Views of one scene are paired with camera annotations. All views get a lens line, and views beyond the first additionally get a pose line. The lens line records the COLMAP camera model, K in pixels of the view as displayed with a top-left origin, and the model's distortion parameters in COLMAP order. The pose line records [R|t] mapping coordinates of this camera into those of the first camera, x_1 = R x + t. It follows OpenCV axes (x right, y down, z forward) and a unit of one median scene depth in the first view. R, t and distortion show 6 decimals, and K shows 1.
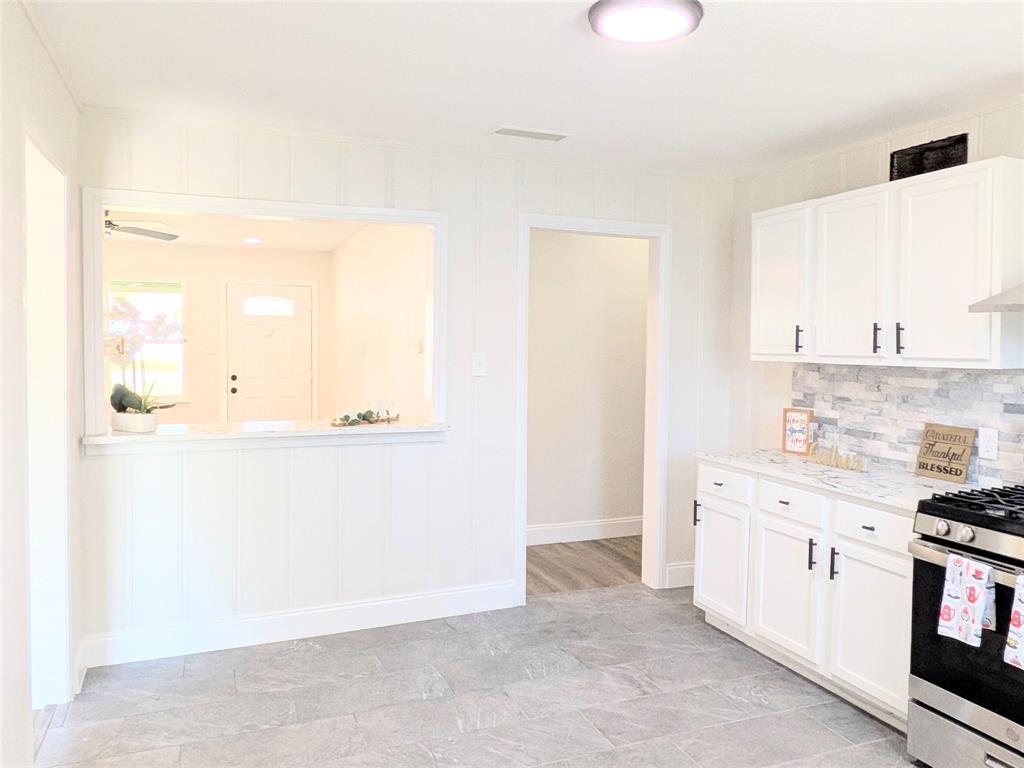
lens RADIAL K [[781.9, 0, 515.5], [0, 781.9, 377.3], [0, 0, 1]] dist [0.027376, -0.003350]
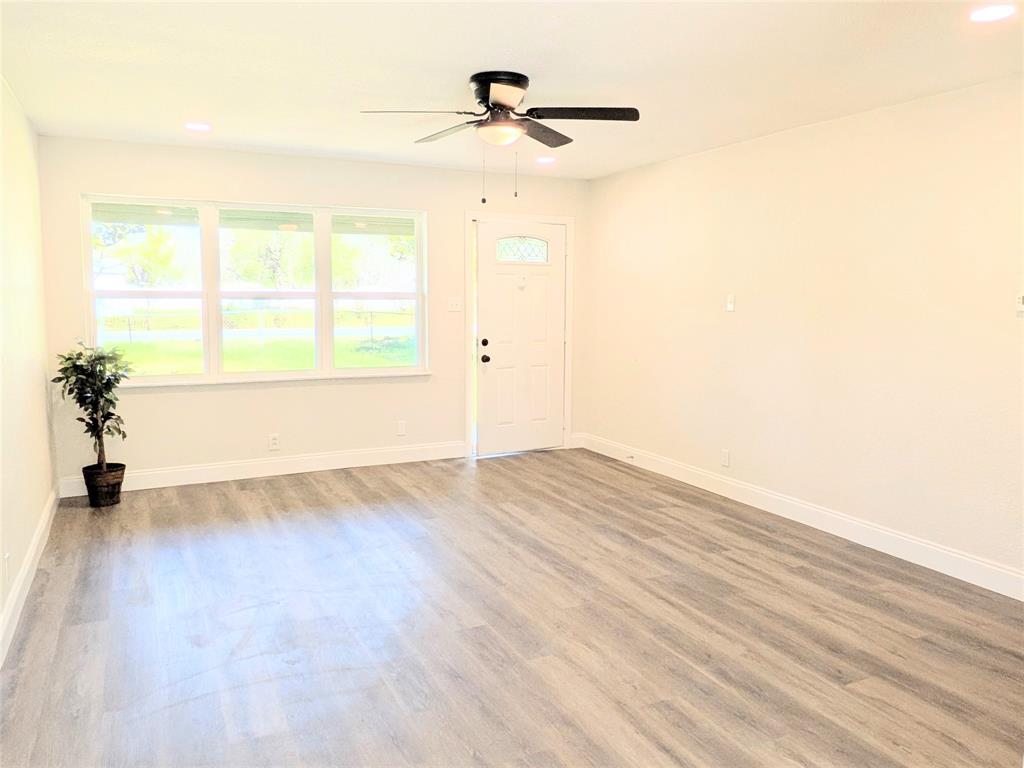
lens RADIAL K [[781.9, 0, 513.2], [0, 781.9, 383.3], [0, 0, 1]] dist [0.027376, -0.003350]
pose [[0.999176, -0.012409, 0.038643, -0.809417], [0.009947, 0.997947, 0.063273, -0.017675], [-0.039349, -0.062836, 0.997248, 0.456940]]
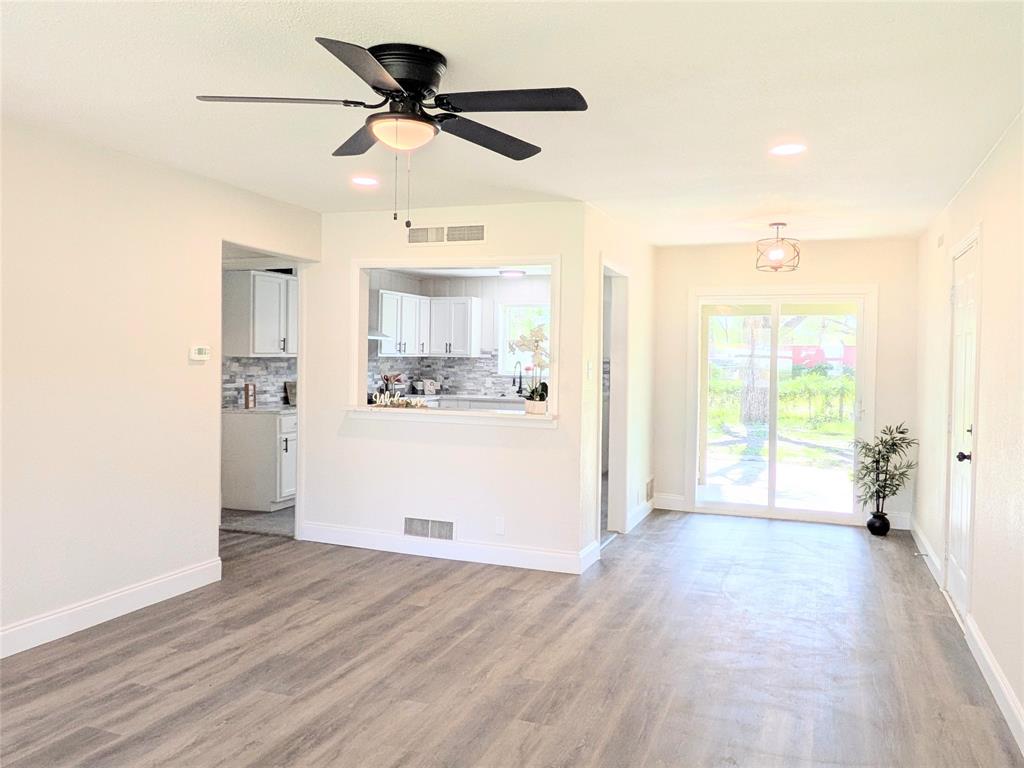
lens RADIAL K [[781.9, 0, 516.2], [0, 781.9, 382.8], [0, 0, 1]] dist [0.027376, -0.003350]
pose [[-0.713379, -0.052367, 0.698819, -1.370397], [0.005921, 0.996718, 0.080736, -0.105312], [-0.700753, 0.061733, -0.710728, 1.911863]]
